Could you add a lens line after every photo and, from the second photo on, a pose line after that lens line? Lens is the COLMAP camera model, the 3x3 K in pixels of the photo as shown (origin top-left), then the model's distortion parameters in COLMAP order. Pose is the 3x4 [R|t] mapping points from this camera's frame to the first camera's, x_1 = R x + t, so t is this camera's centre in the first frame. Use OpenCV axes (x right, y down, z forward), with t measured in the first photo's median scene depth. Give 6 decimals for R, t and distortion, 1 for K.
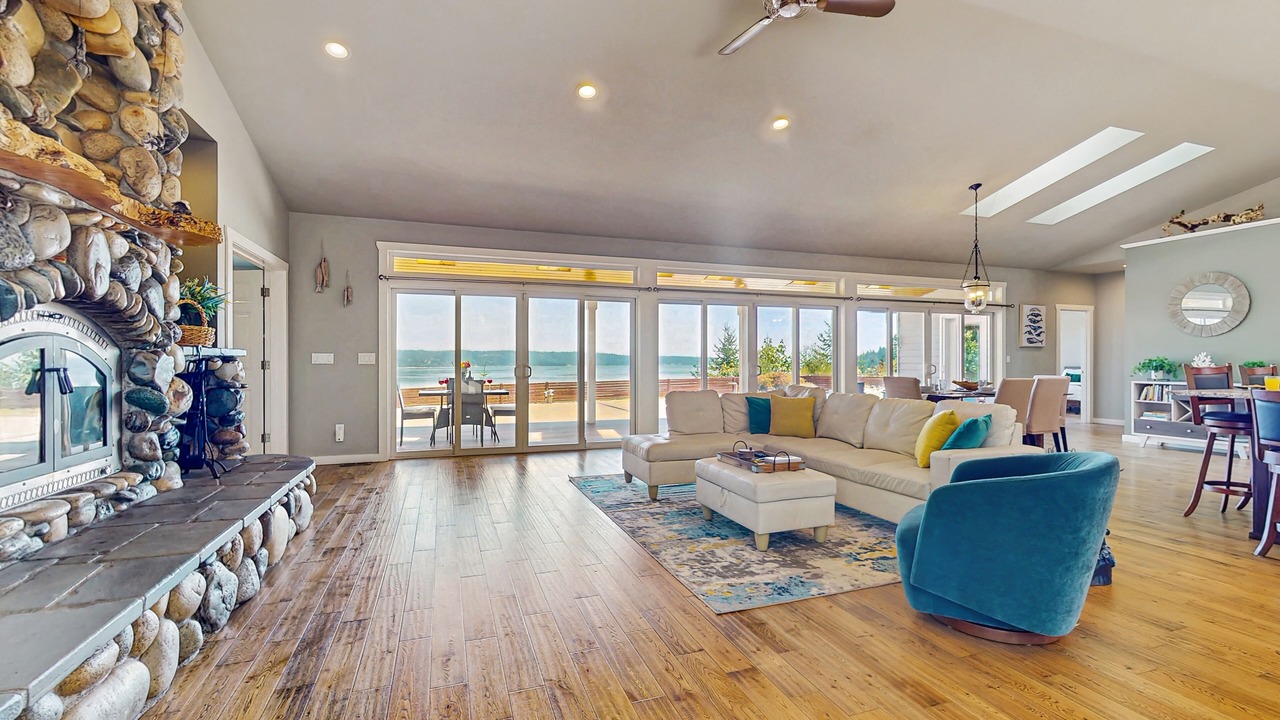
lens RADIAL K [[558.2, 0, 640.0], [0, 558.2, 360.0], [0, 0, 1]] dist [0.002293, 0.000351]
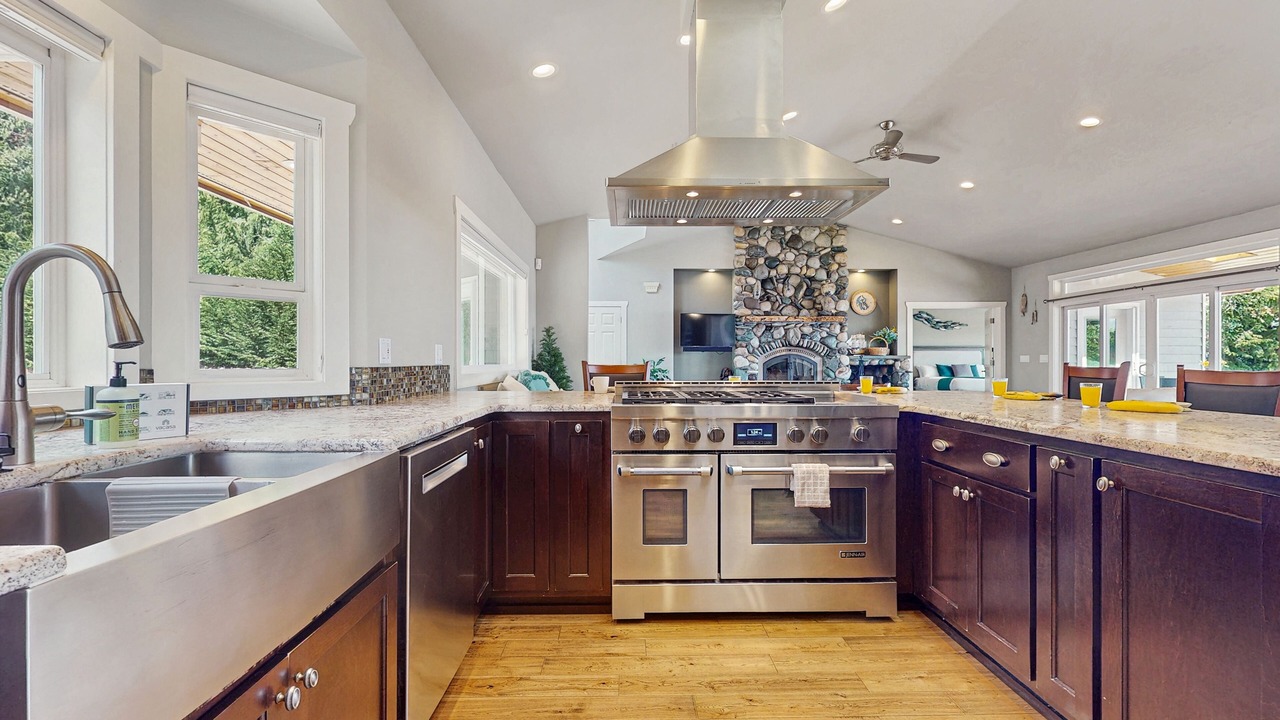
lens RADIAL K [[558.2, 0, 640.0], [0, 558.2, 360.0], [0, 0, 1]] dist [0.002293, 0.000351]
pose [[-0.312488, -0.001742, -0.949920, 1.250179], [0.003395, 0.999990, -0.002951, 0.001518], [0.949916, -0.004147, -0.312479, 0.461547]]
